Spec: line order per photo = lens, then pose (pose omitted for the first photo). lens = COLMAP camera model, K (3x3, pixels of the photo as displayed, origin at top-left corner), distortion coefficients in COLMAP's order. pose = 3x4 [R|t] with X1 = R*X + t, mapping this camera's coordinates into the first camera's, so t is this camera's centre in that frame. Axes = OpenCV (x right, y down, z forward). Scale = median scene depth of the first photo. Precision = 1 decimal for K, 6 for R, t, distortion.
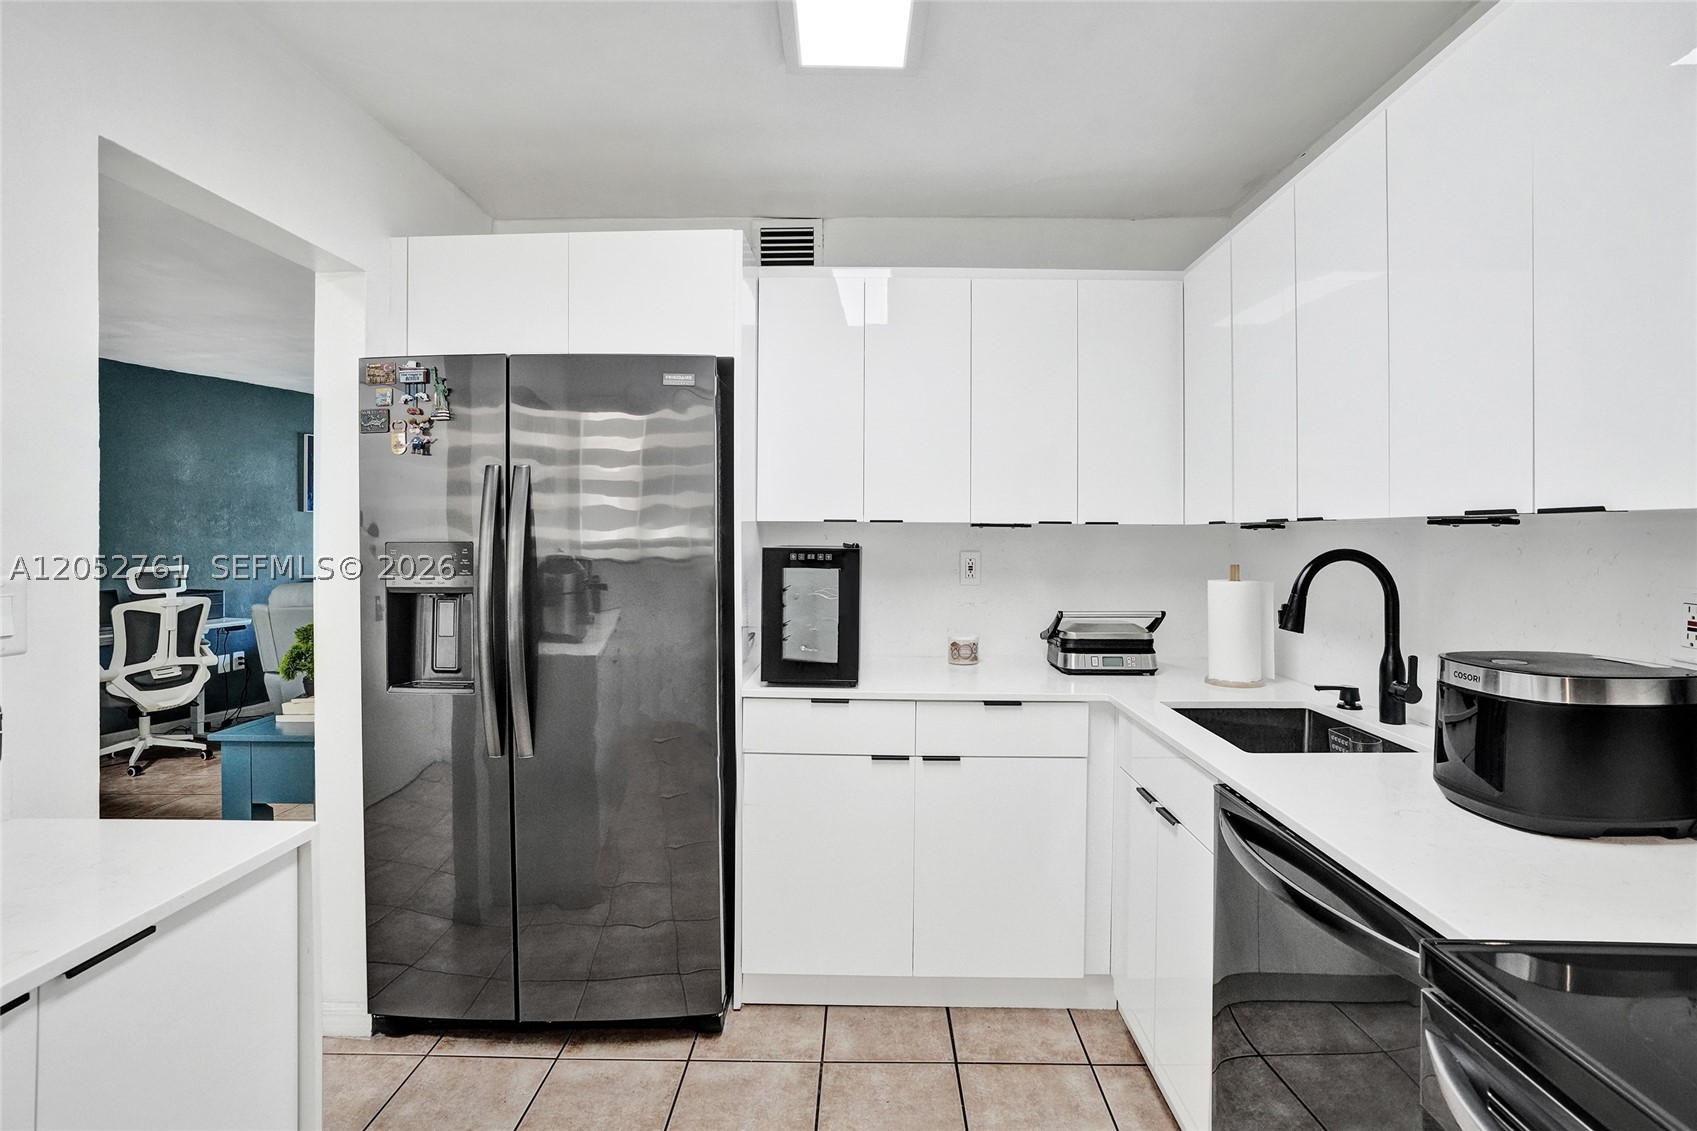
lens RADIAL K [[816.4, 0, 844.8], [0, 816.4, 539.8], [0, 0, 1]] dist [-0.001817, 0.001166]
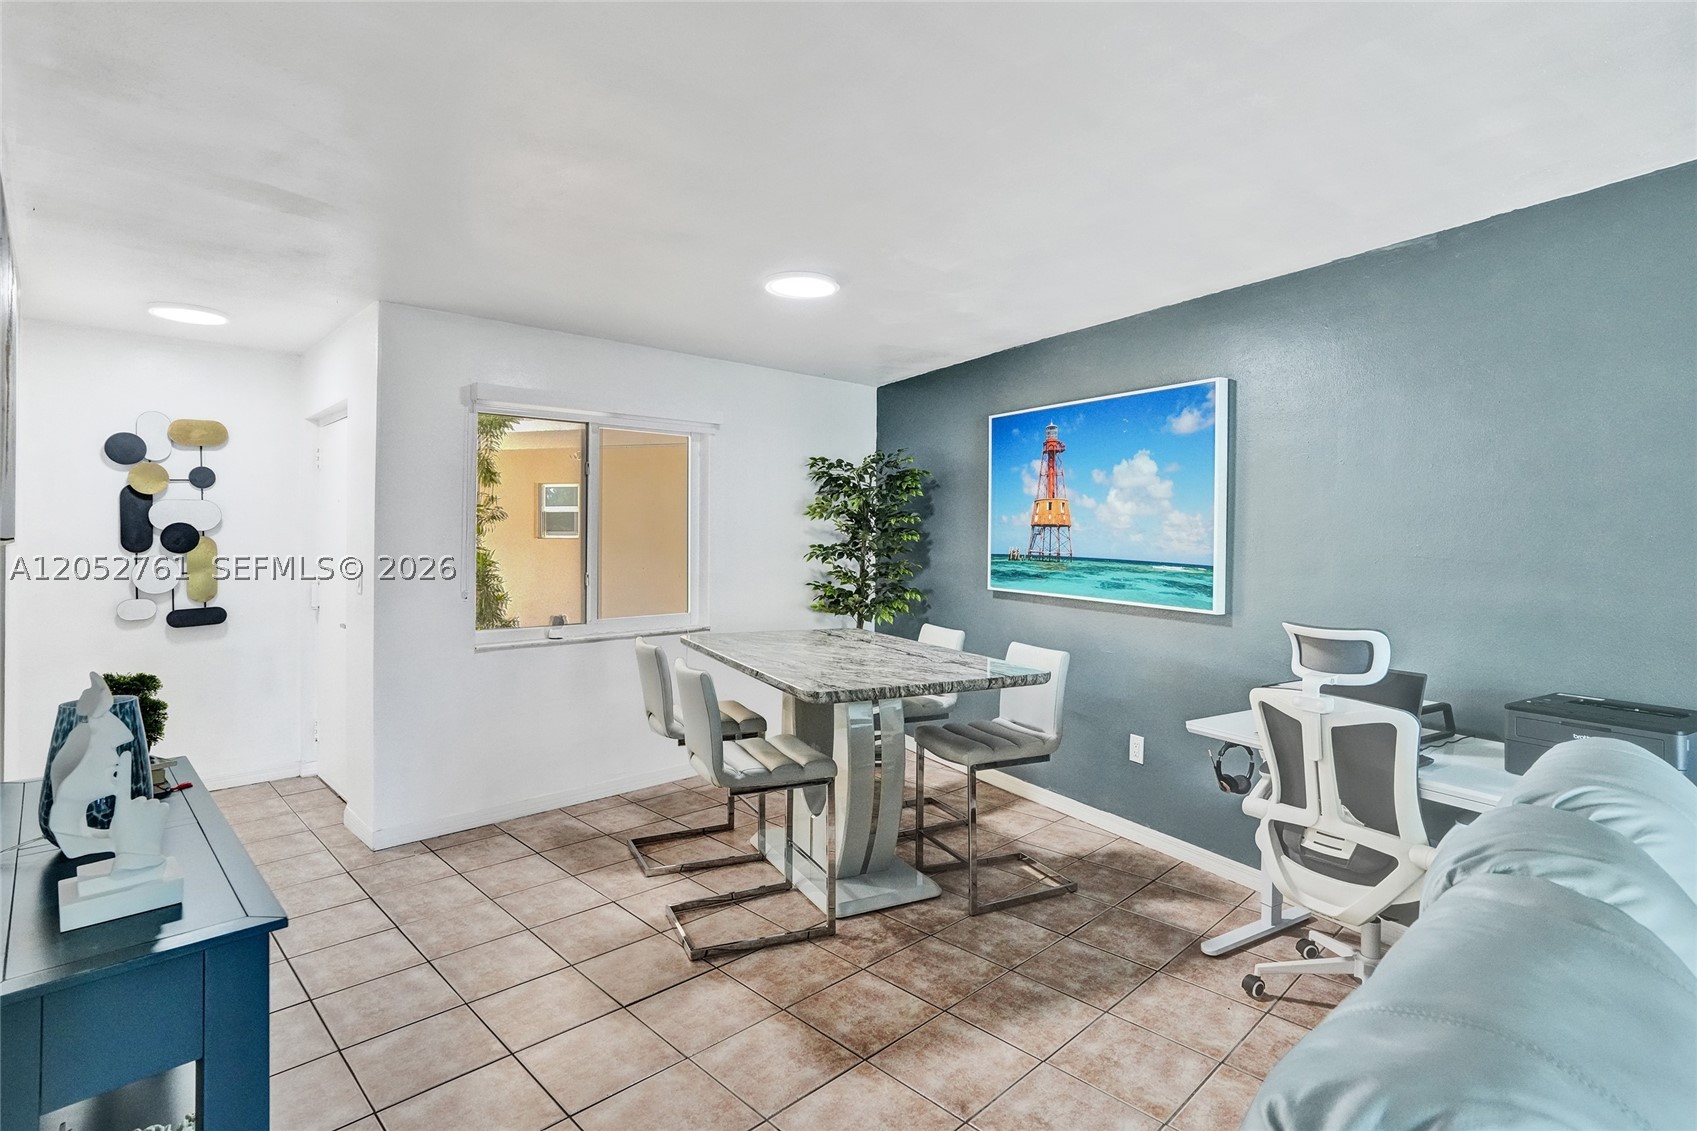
lens RADIAL K [[842.8, 0, 849.0], [0, 842.8, 530.7], [0, 0, 1]] dist [-0.044575, 0.000604]
pose [[-0.672857, -0.001850, -0.739770, -0.546141], [-0.009877, 0.999930, 0.006482, -0.054061], [0.739706, 0.011668, -0.672829, 2.261602]]
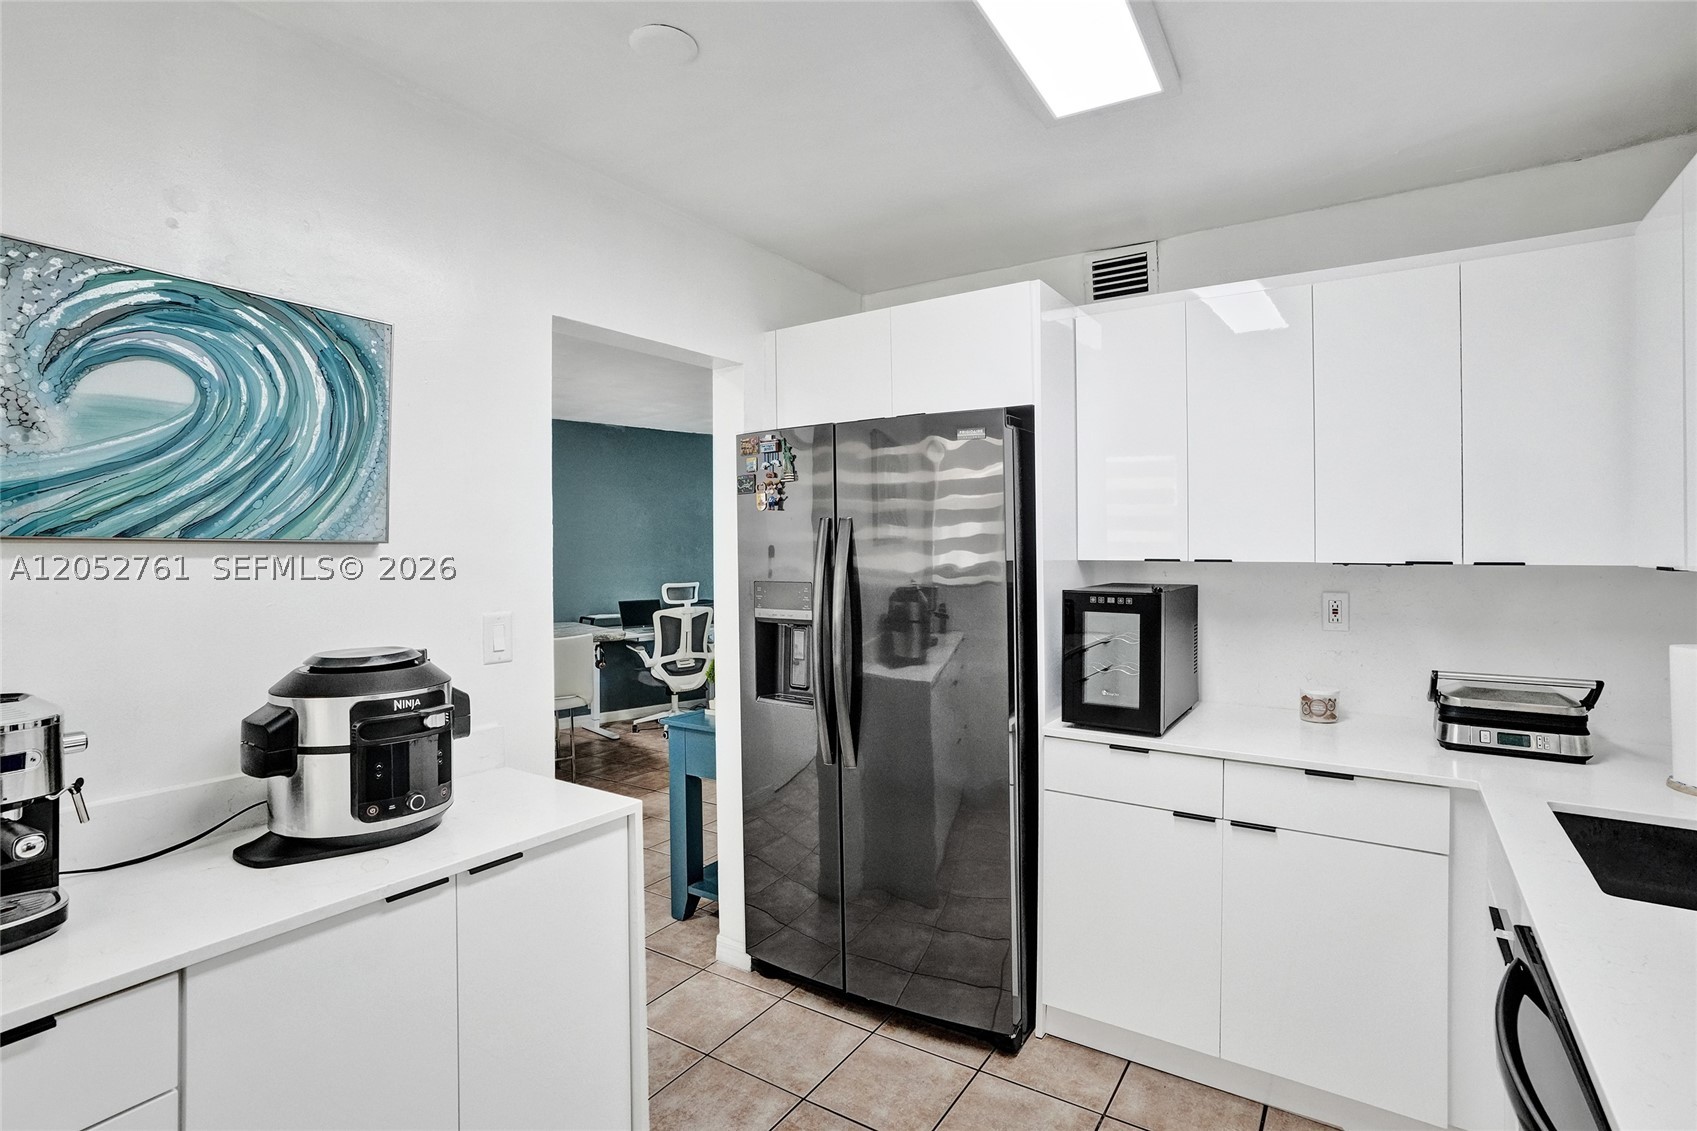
lens RADIAL K [[826.2, 0, 870.3], [0, 826.2, 545.0], [0, 0, 1]] dist [-0.029743, 0.026393]
pose [[0.862028, -0.005707, -0.506829, 0.210457], [0.002415, 0.999971, -0.007154, -0.038069], [0.506856, 0.004943, 0.862017, -0.000508]]
